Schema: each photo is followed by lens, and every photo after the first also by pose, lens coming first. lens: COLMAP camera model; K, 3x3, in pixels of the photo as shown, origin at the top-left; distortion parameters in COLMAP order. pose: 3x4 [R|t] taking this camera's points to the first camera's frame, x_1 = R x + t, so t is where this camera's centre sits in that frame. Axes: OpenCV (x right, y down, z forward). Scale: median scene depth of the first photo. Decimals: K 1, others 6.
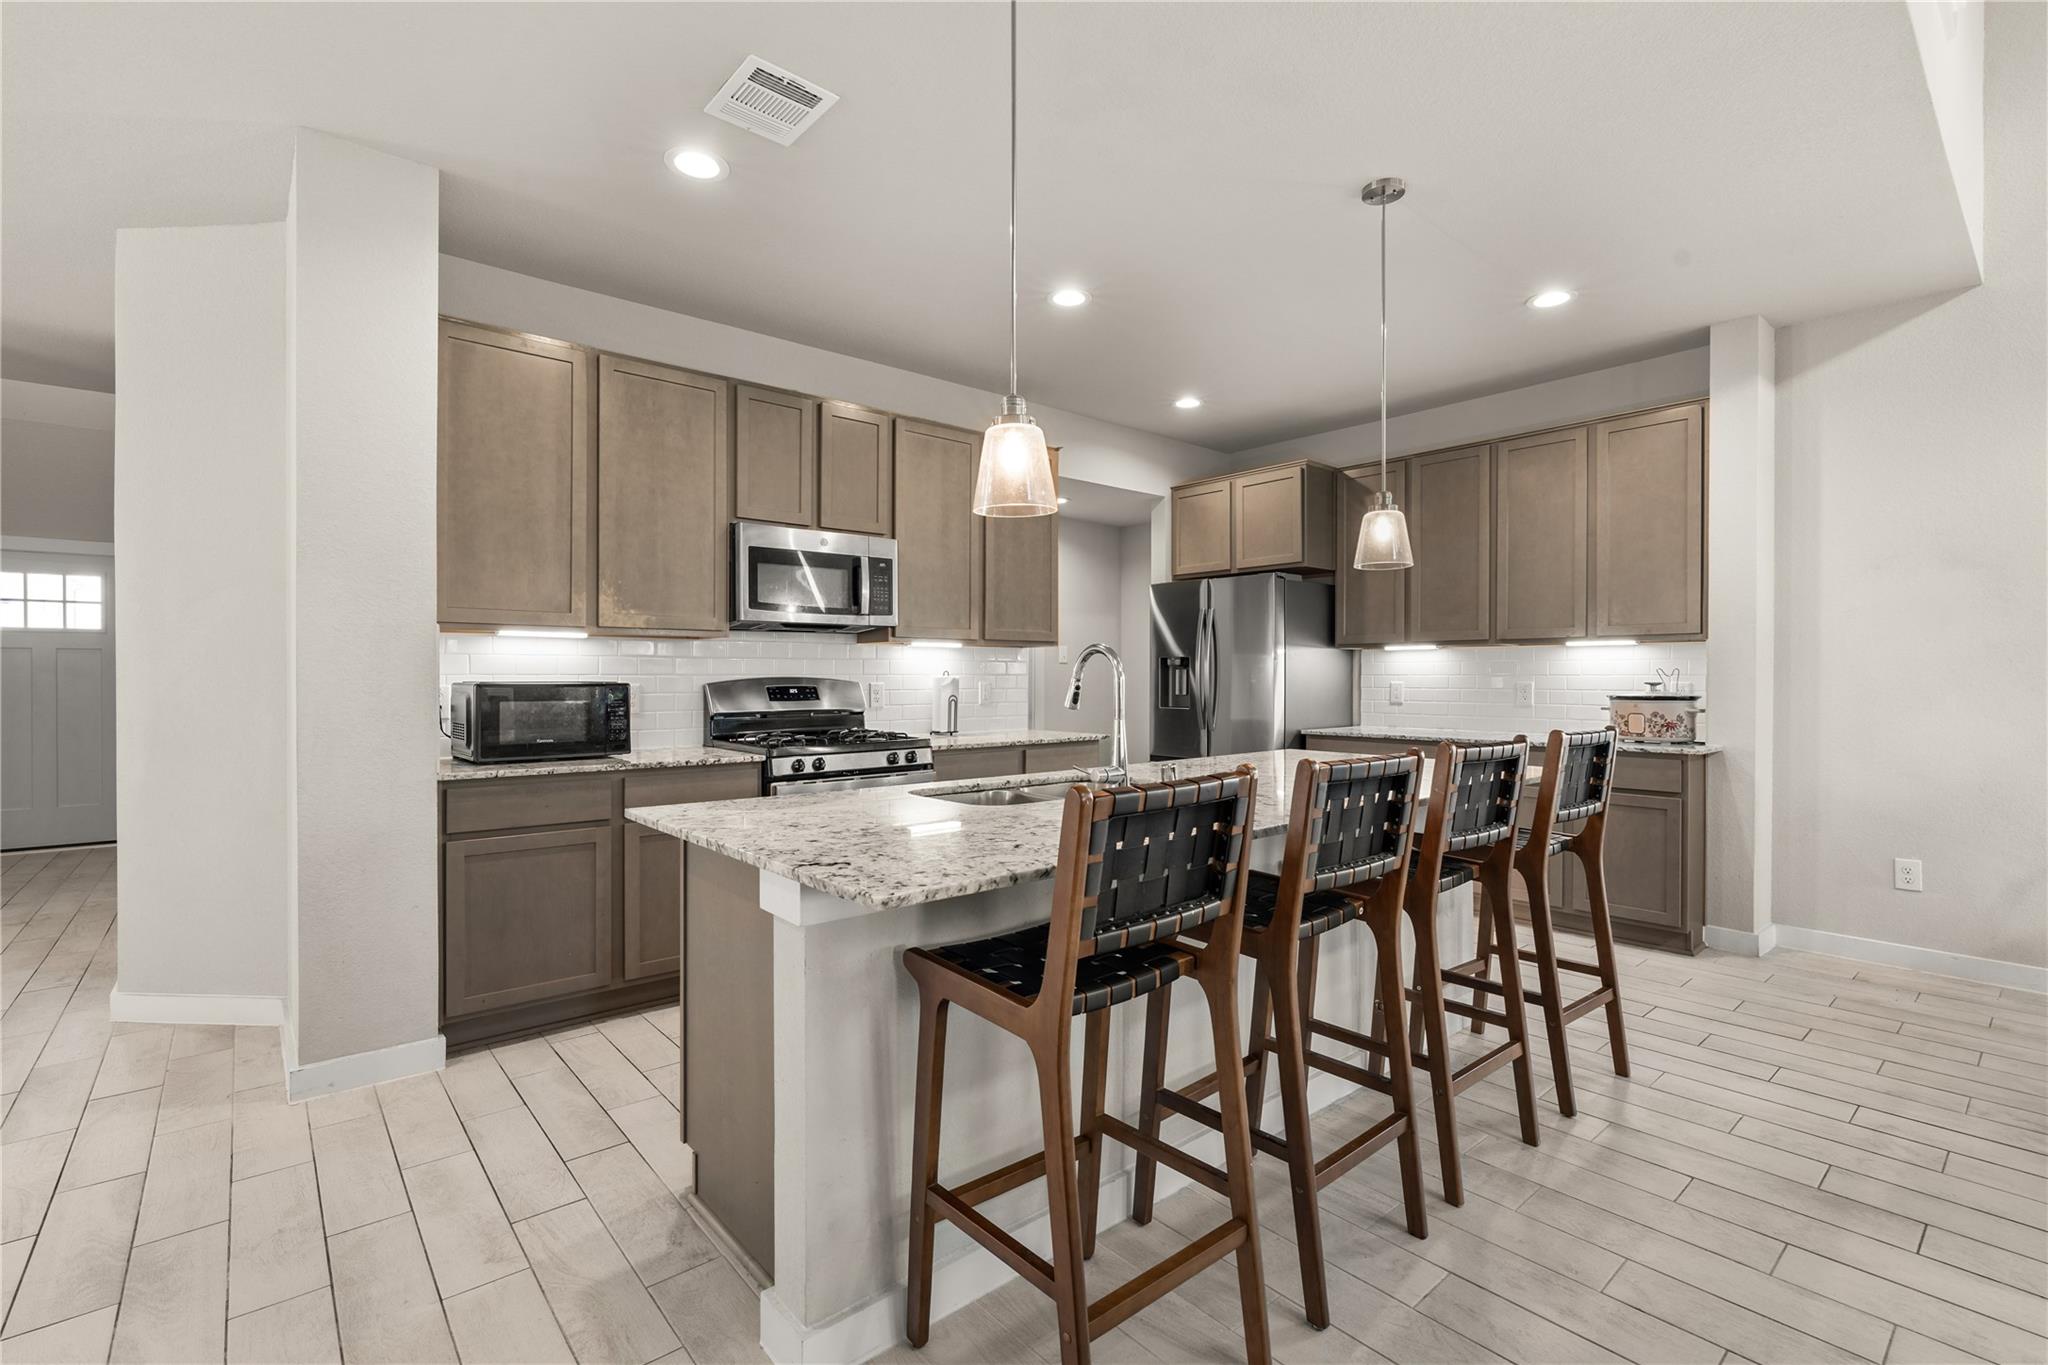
lens RADIAL K [[921.7, 0, 1024.0], [0, 921.7, 682.5], [0, 0, 1]] dist [-0.019266, 0.000019]
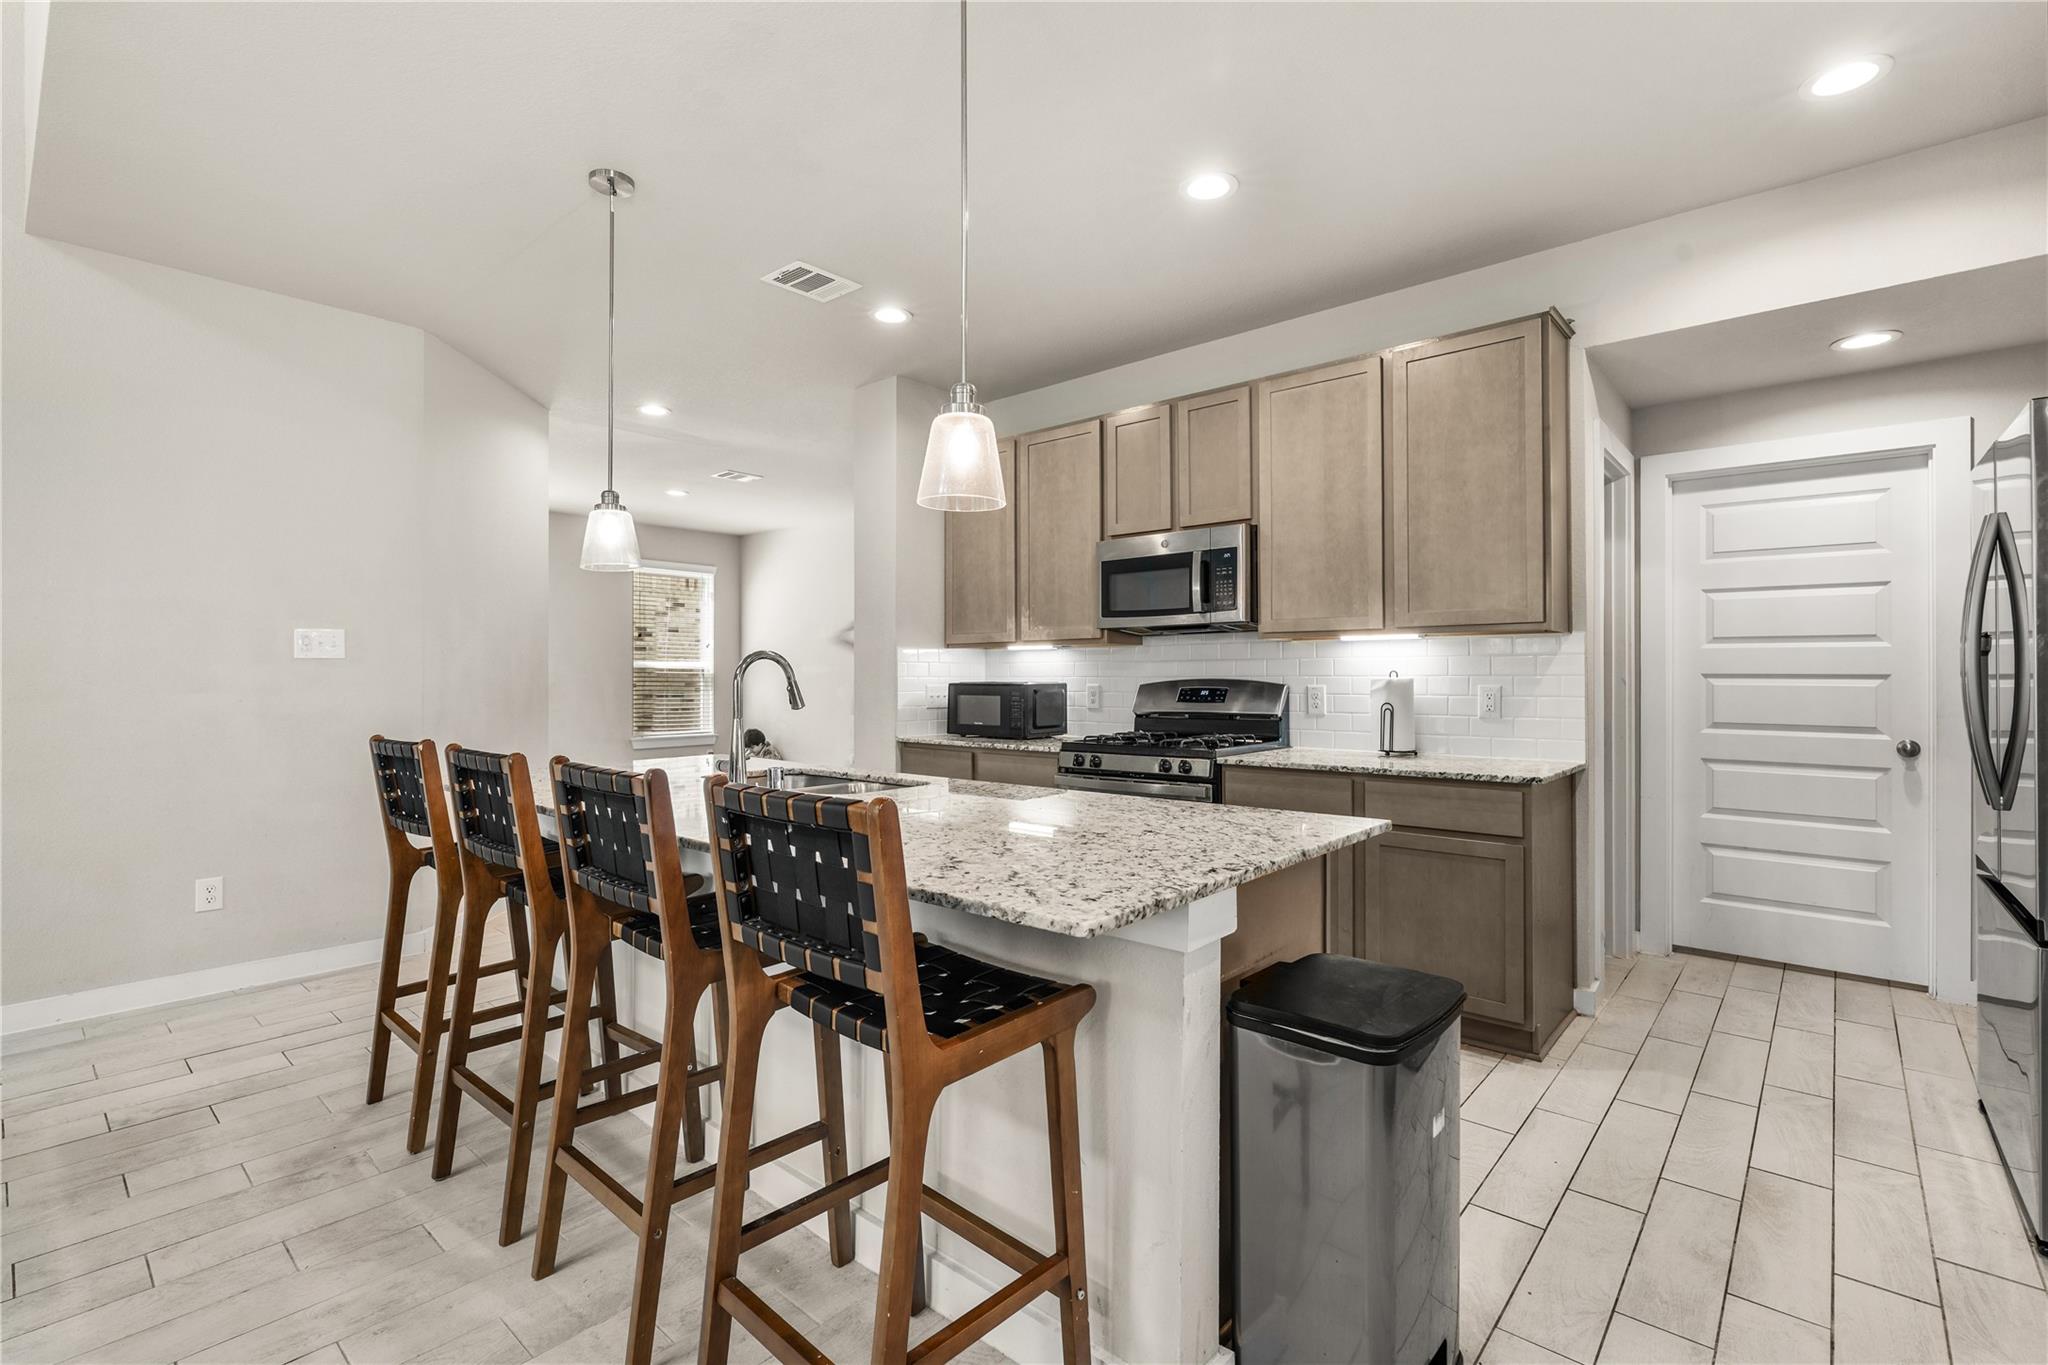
lens RADIAL K [[929.2, 0, 1024.0], [0, 929.2, 682.5], [0, 0, 1]] dist [0.000392, -0.000081]
pose [[0.145627, 0.005883, -0.989322, 0.946019], [-0.002863, 0.999981, 0.005525, -0.009302], [0.989335, 0.002028, 0.145641, 0.875674]]
